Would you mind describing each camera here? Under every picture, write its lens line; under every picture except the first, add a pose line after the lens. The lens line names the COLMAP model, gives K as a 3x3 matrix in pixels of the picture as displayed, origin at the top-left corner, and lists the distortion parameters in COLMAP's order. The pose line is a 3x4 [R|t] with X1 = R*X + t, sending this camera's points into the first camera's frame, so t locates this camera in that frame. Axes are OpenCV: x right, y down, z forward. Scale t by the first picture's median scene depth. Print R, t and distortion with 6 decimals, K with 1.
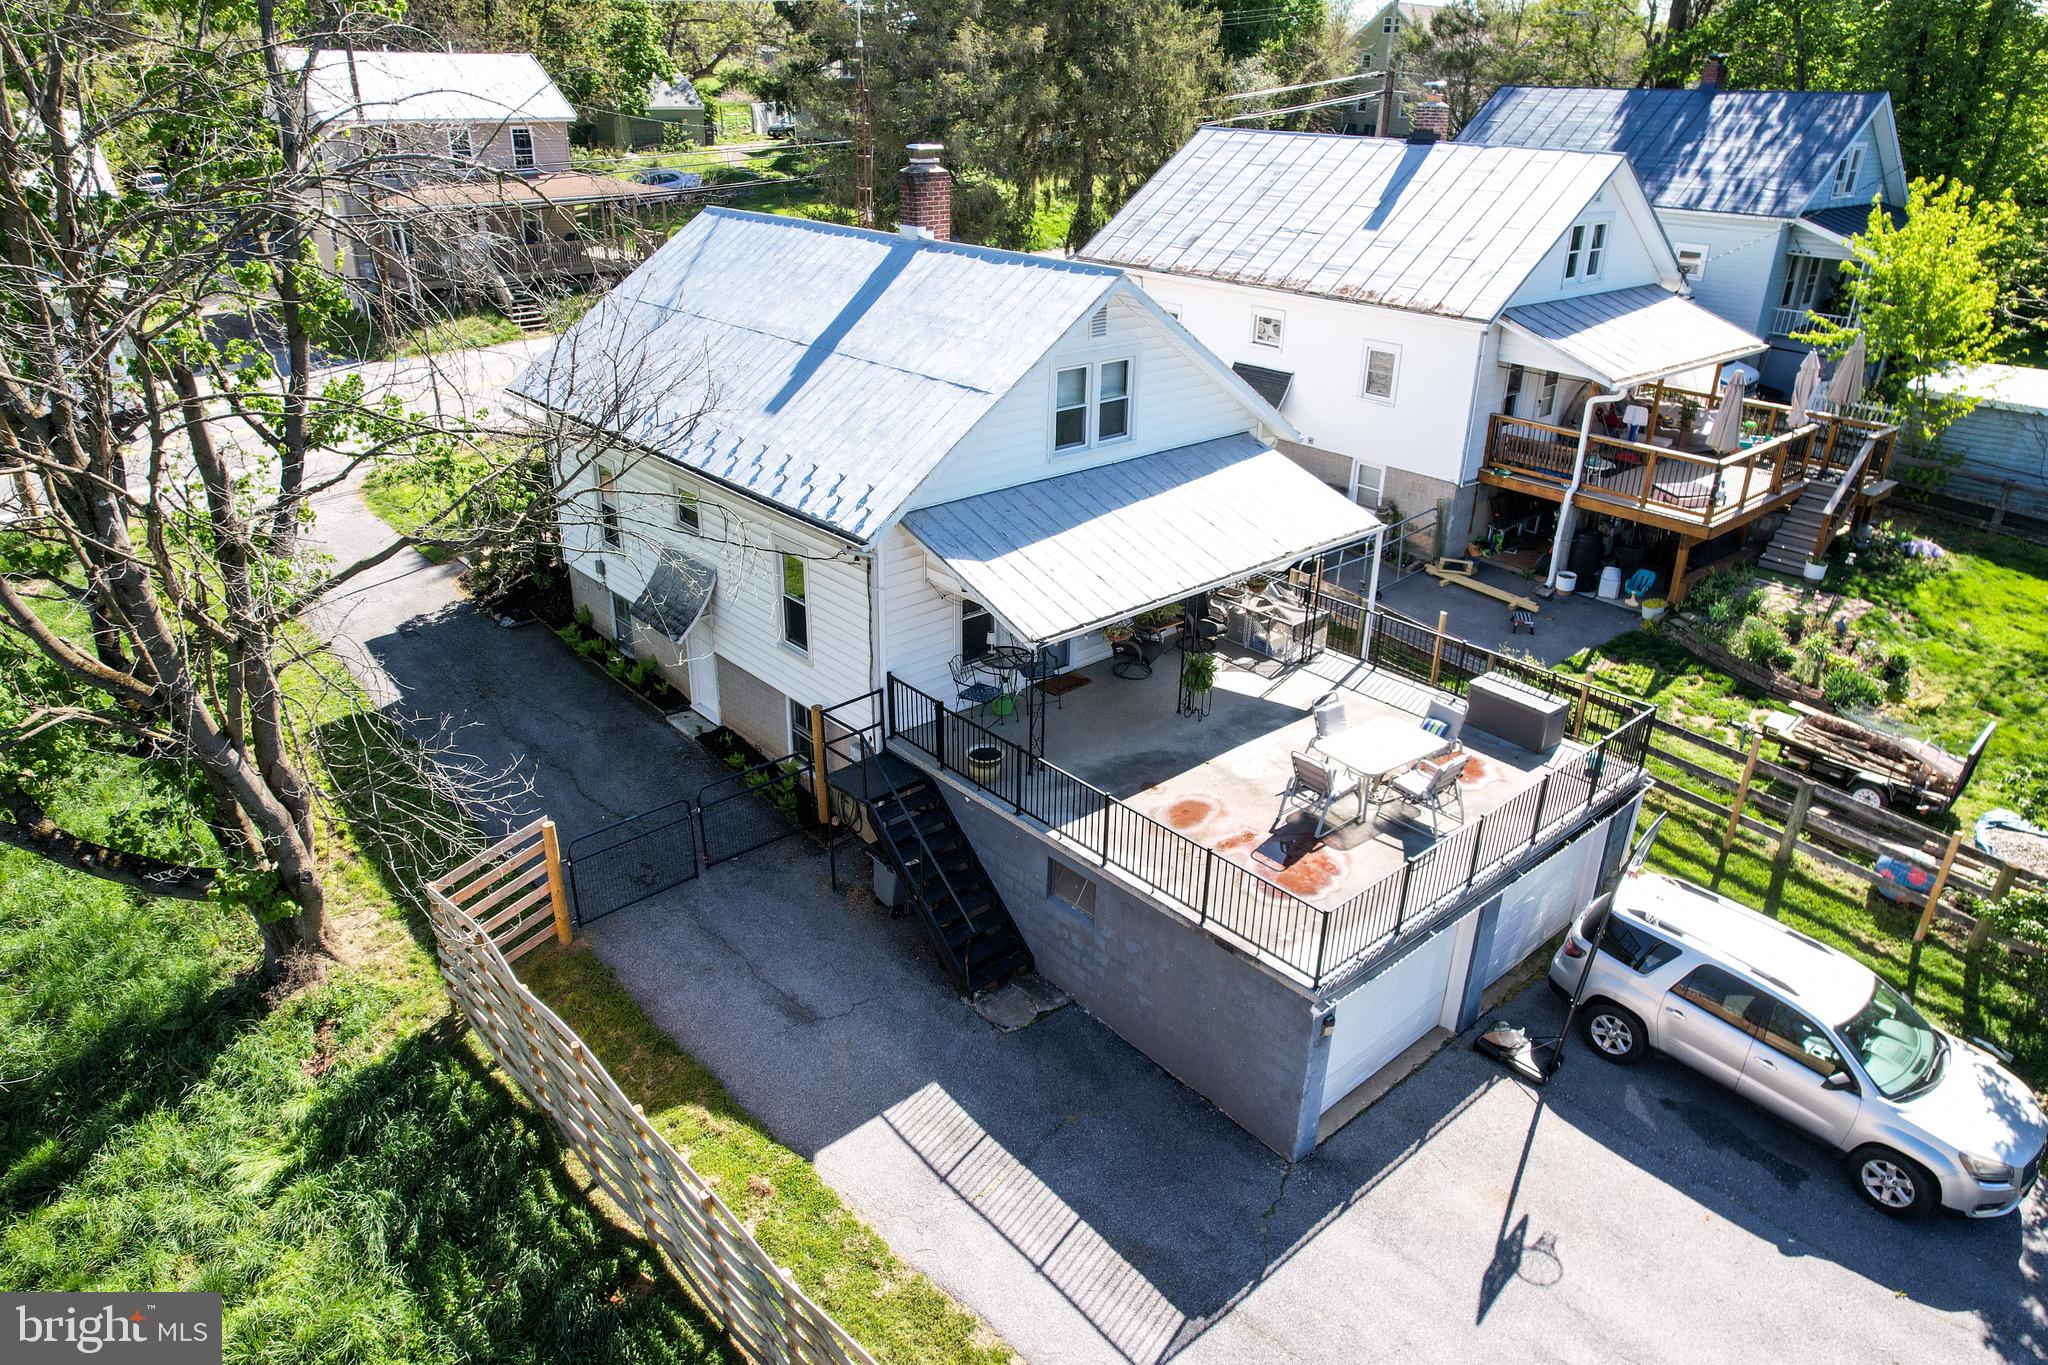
lens RADIAL K [[1326.5, 0, 1015.8], [0, 1326.5, 694.0], [0, 0, 1]] dist [-0.039347, 0.008371]
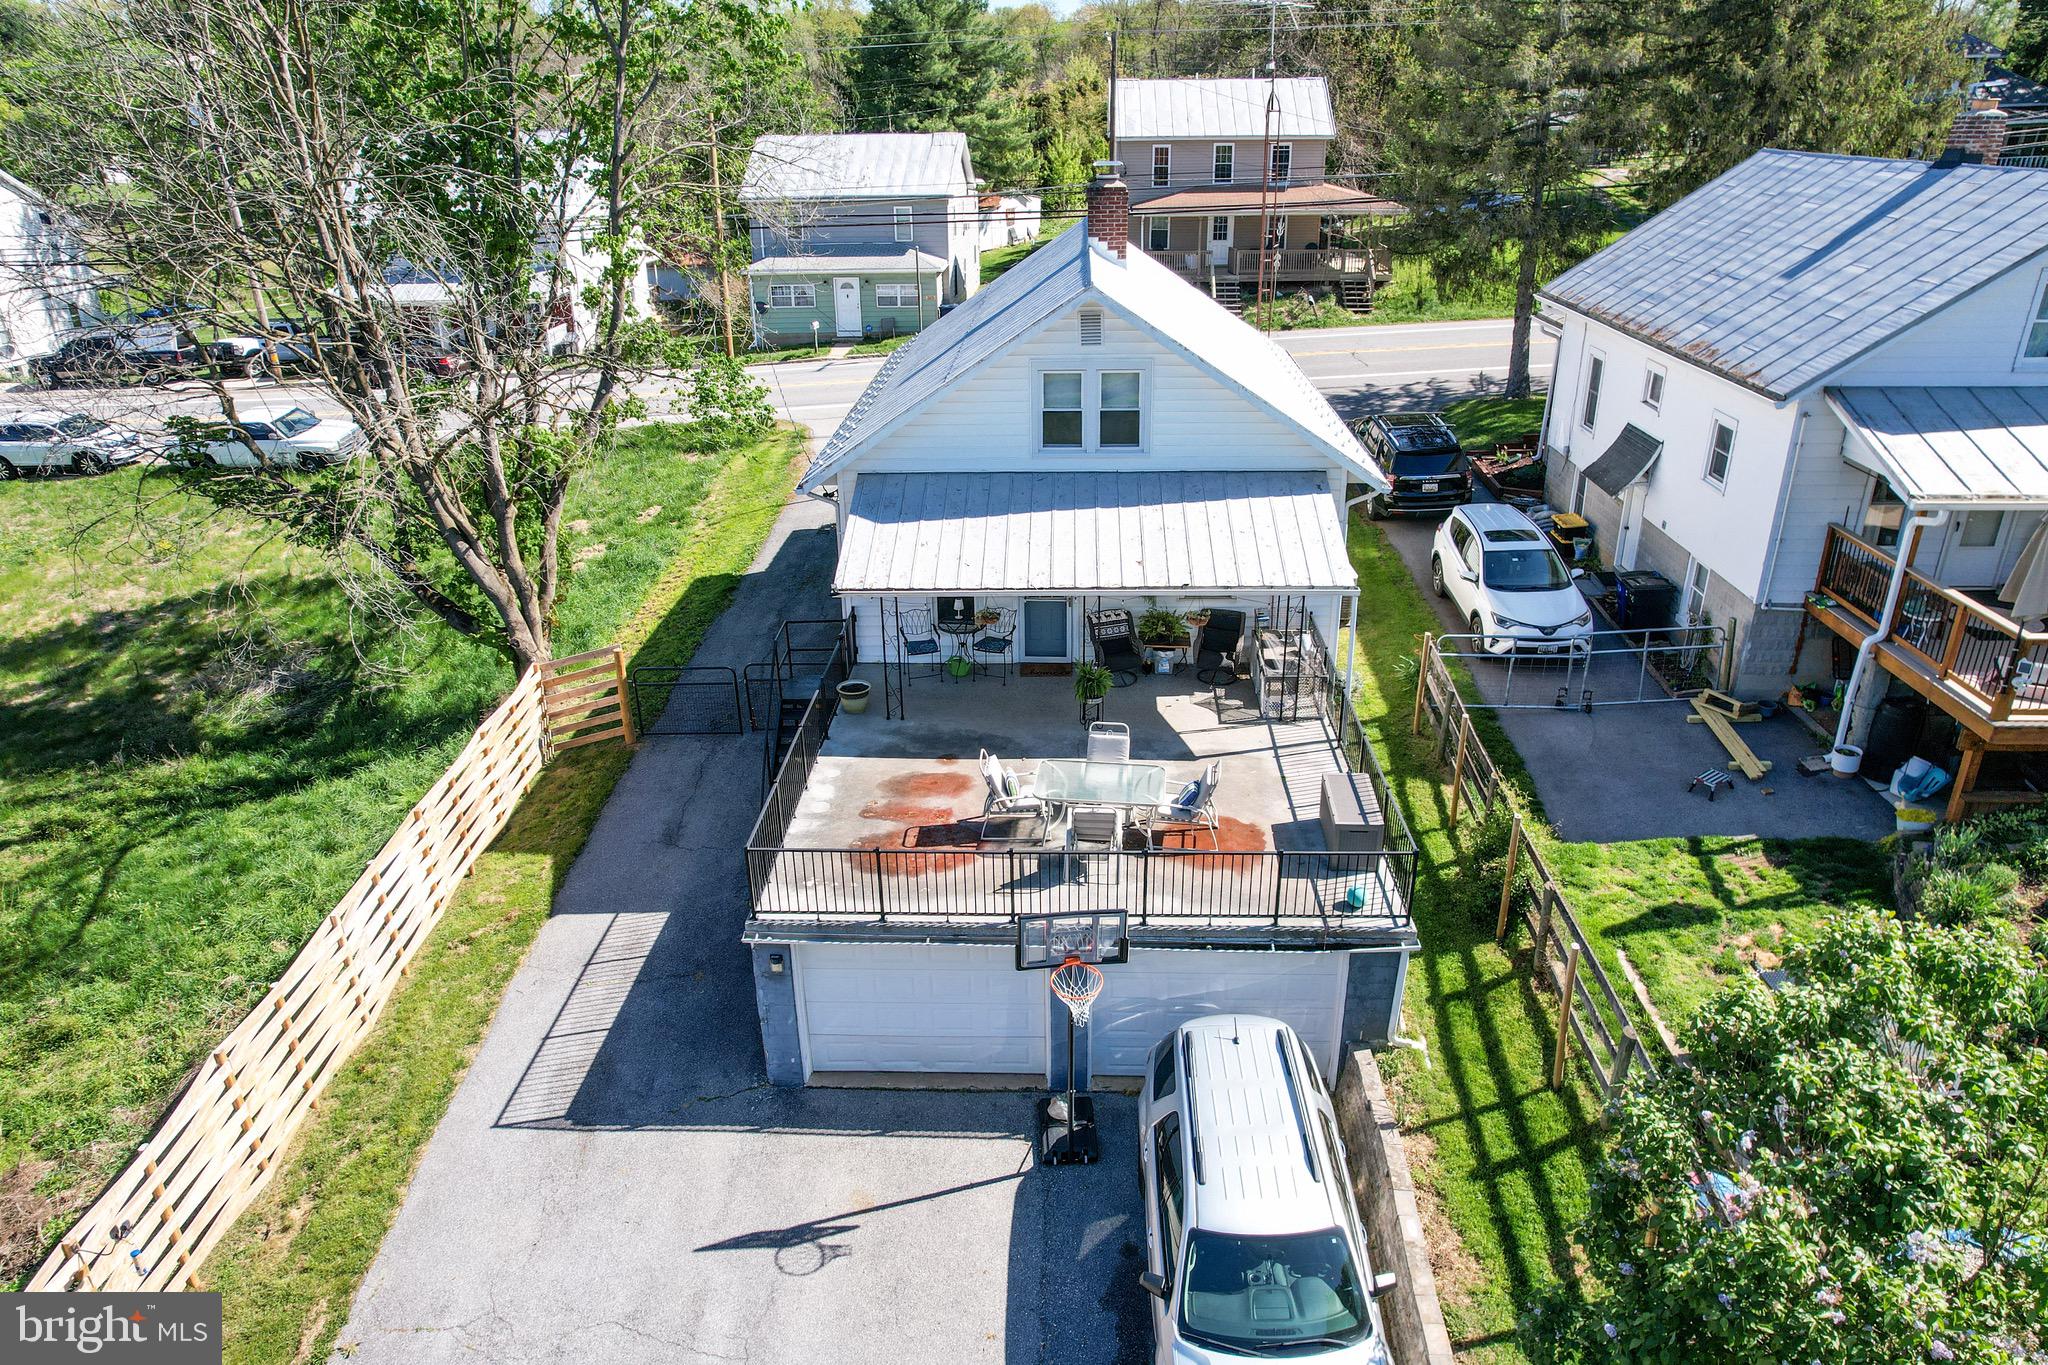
lens RADIAL K [[1326.5, 0, 1025.1], [0, 1326.5, 677.4], [0, 0, 1]] dist [-0.039347, 0.008371]
pose [[0.727434, 0.257879, -0.635875, 0.744450], [-0.271837, 0.959176, 0.078014, -0.085494], [0.630035, 0.116104, 0.767839, 0.192666]]
